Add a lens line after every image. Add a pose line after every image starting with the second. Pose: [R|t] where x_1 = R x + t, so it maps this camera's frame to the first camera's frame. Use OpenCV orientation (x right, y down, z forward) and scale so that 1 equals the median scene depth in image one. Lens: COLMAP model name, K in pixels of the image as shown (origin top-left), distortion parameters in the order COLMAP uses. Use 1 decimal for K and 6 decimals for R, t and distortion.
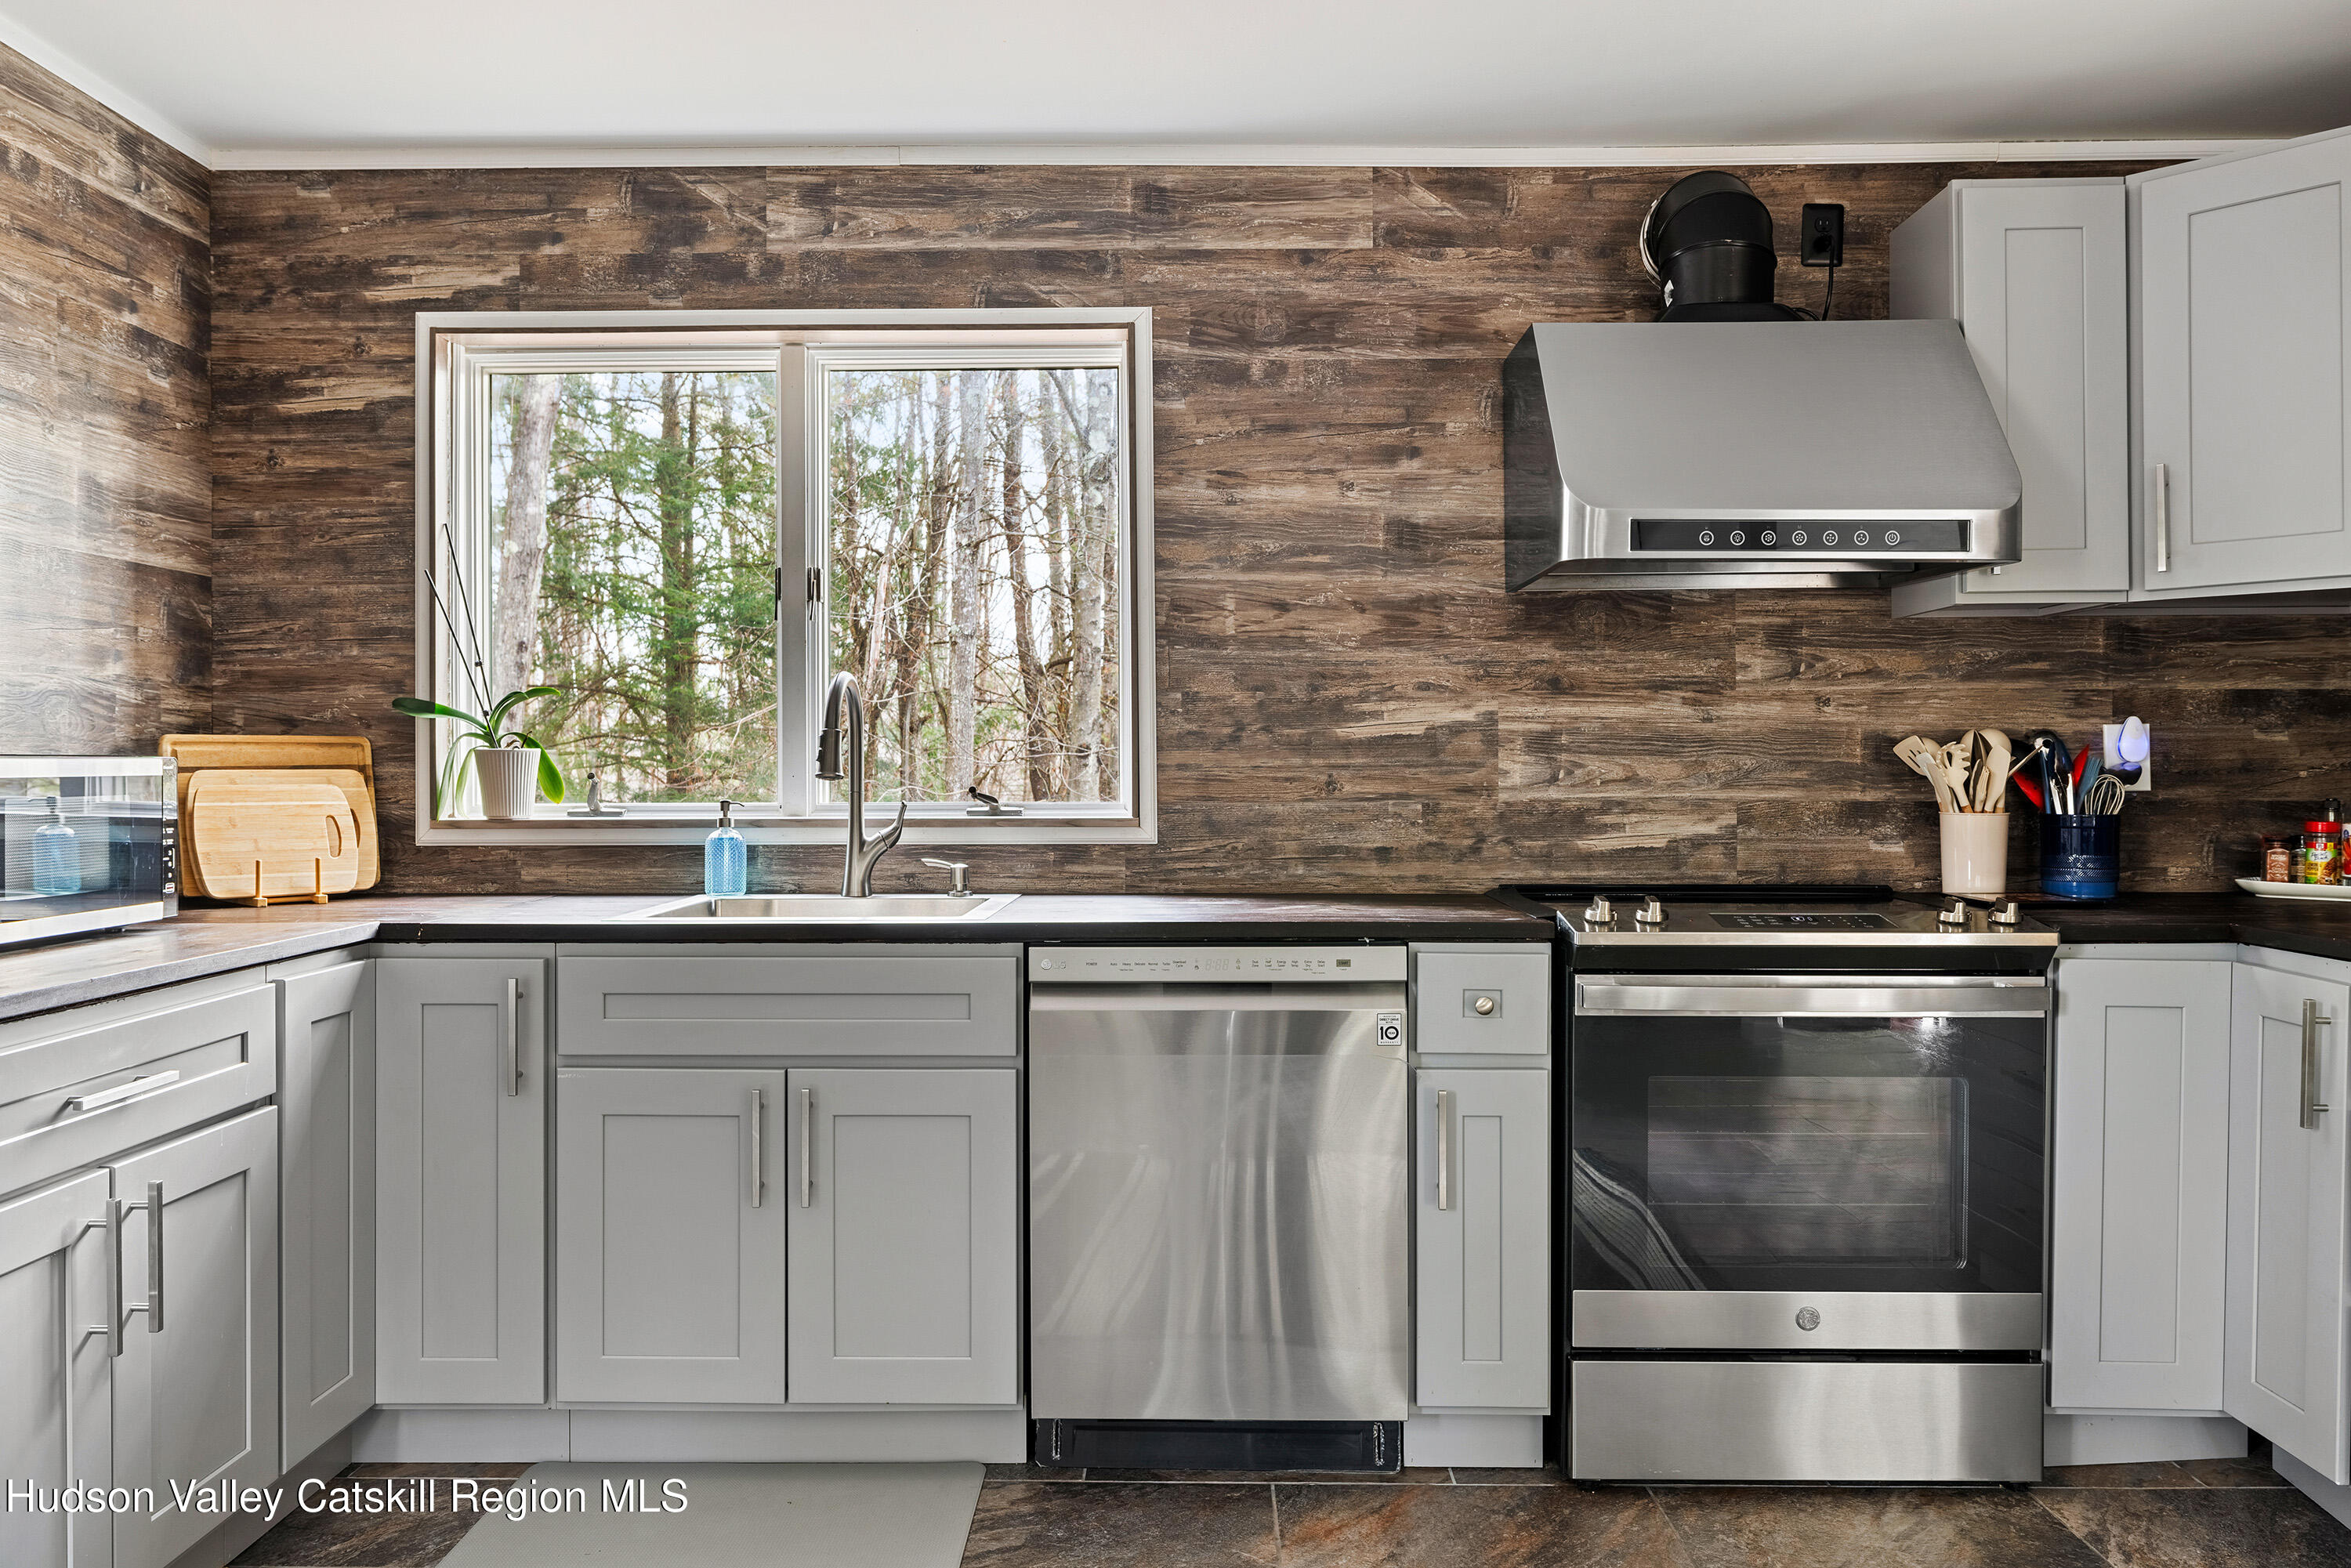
lens RADIAL K [[1689.0, 0, 1186.0], [0, 1689.0, 770.1], [0, 0, 1]] dist [-0.002083, 0.001387]
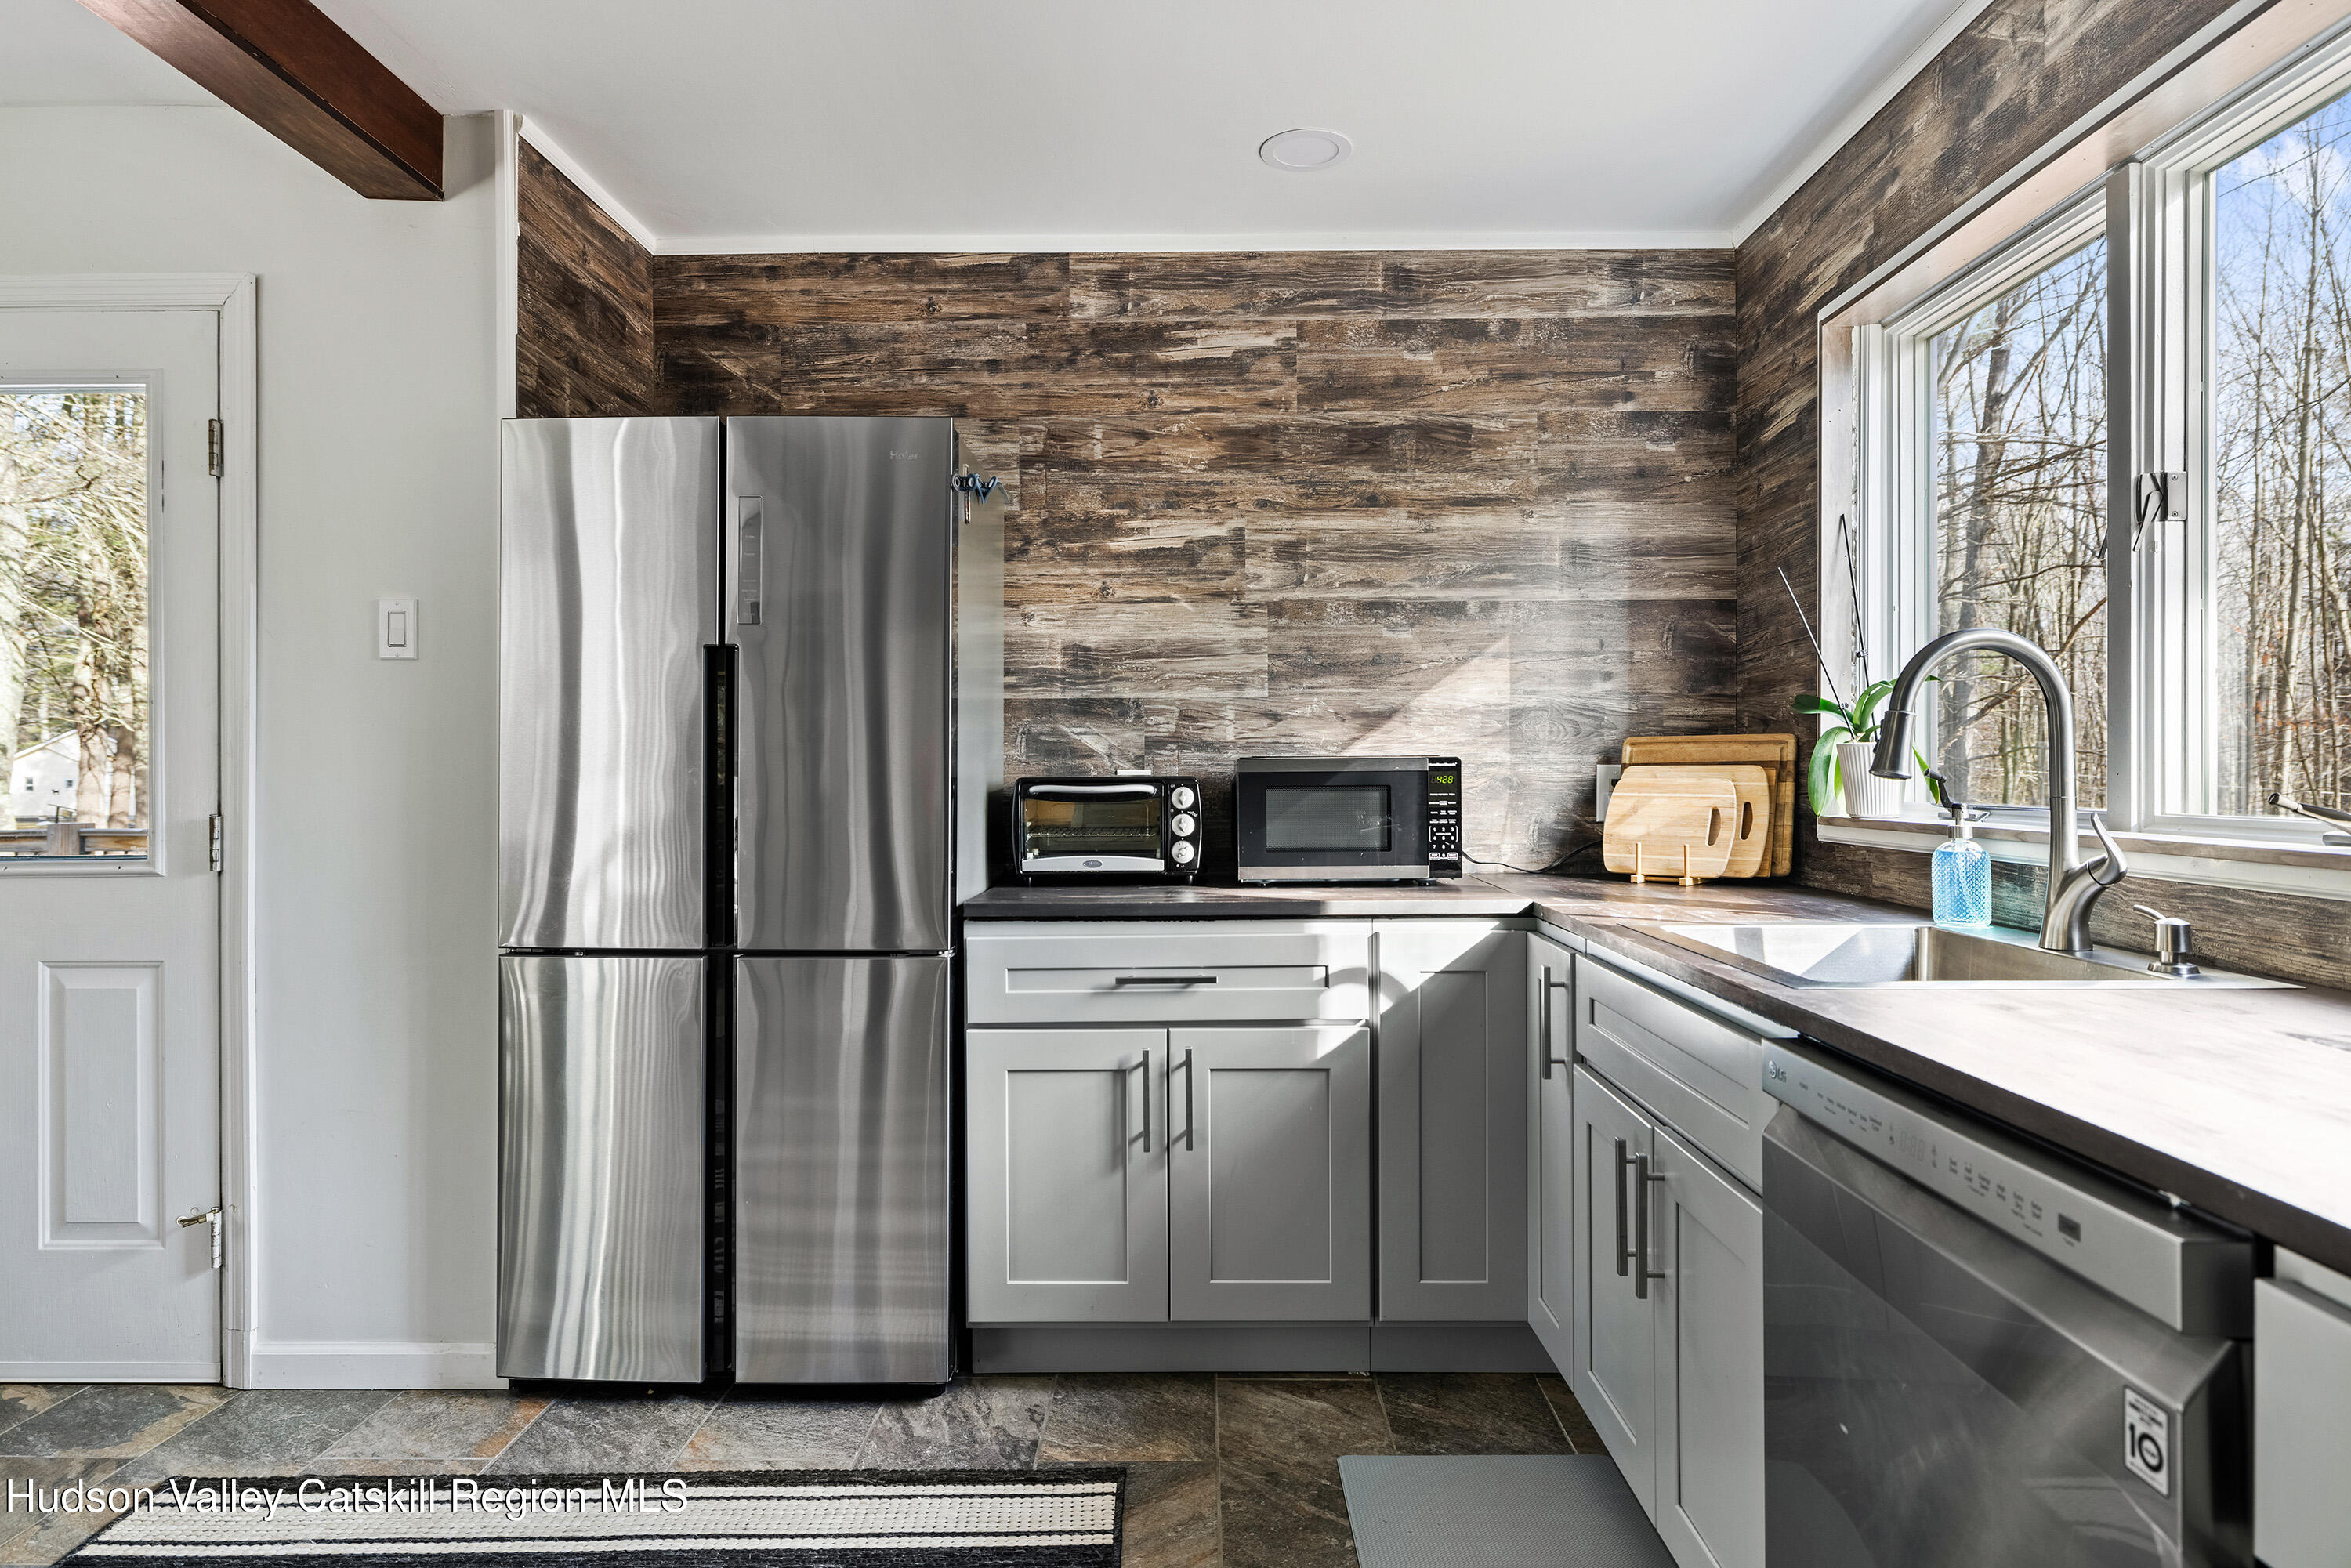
lens RADIAL K [[1328.4, 0, 1177.7], [0, 1328.4, 766.4], [0, 0, 1]] dist [0.000901, -0.000407]
pose [[-0.004834, 0.000582, -0.999988, 0.341200], [0.002091, 0.999998, 0.000572, -0.000895], [0.999986, -0.002088, -0.004835, 0.626362]]
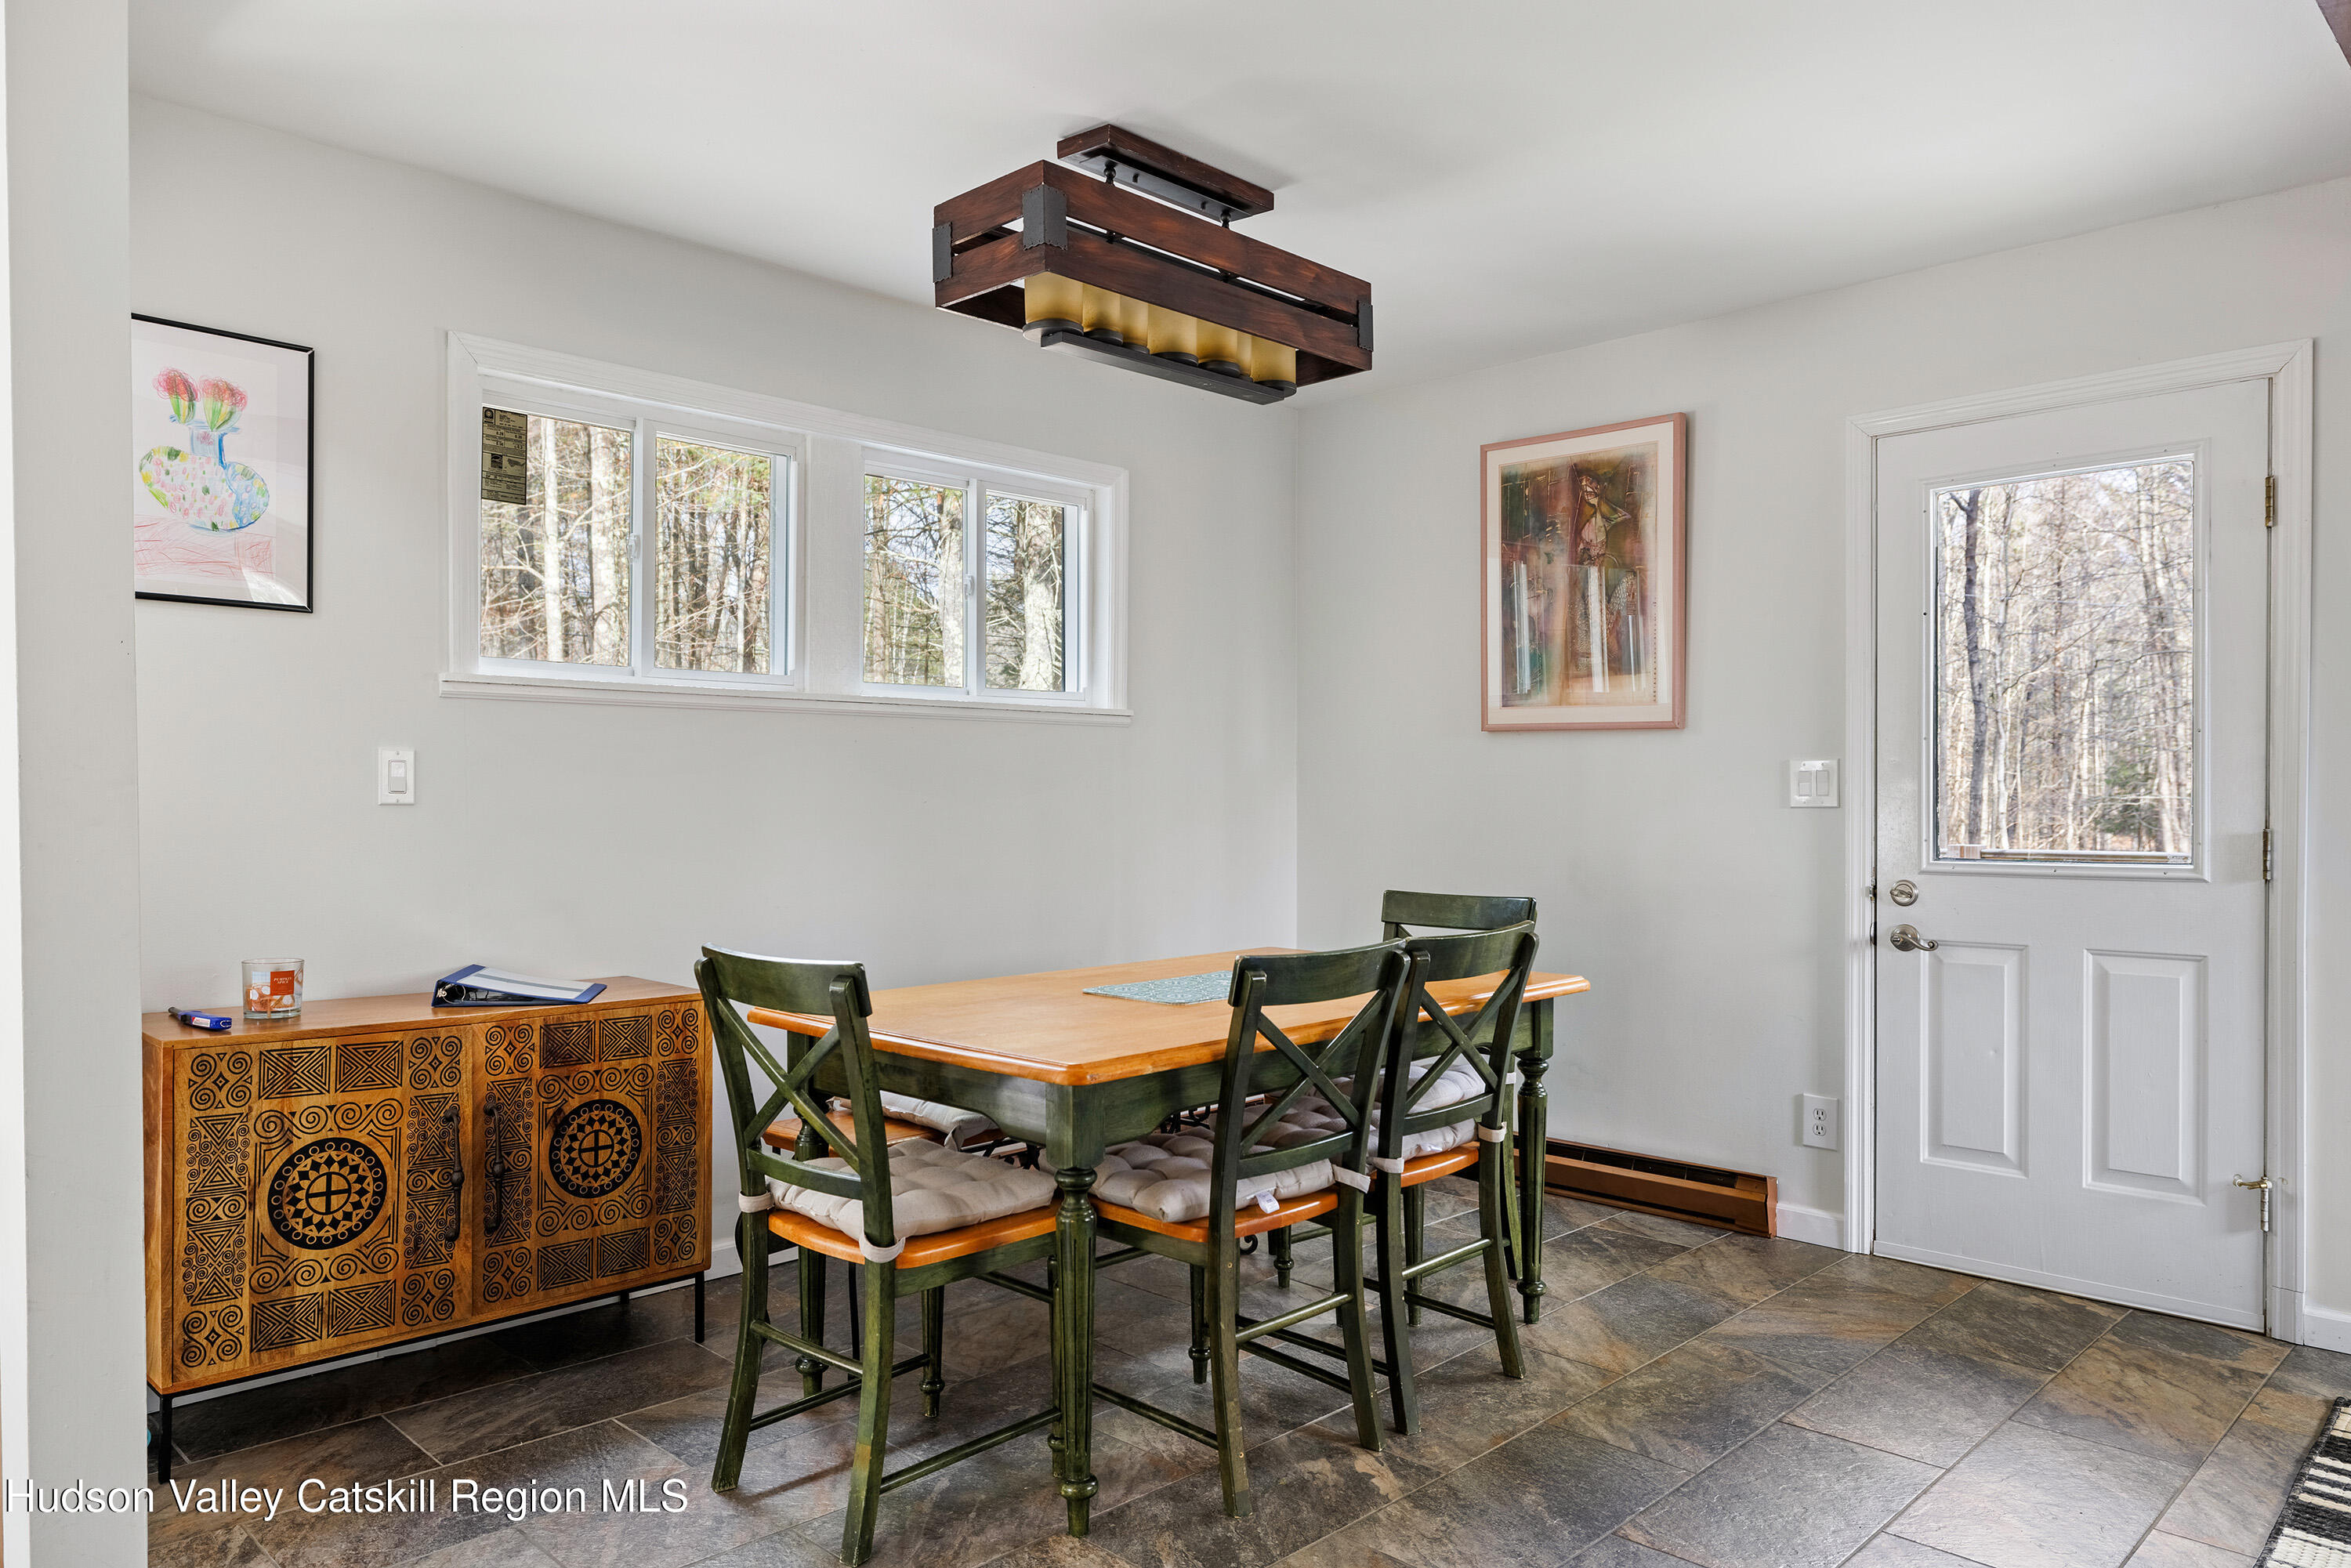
lens RADIAL K [[1558.0, 0, 1161.0], [0, 1558.0, 822.4], [0, 0, 1]] dist [-0.000923, -0.000141]
pose [[-0.700778, 0.020238, -0.713092, 0.787736], [0.004999, 0.999712, 0.023459, -0.005485], [0.713362, 0.012875, -0.700678, 0.271193]]
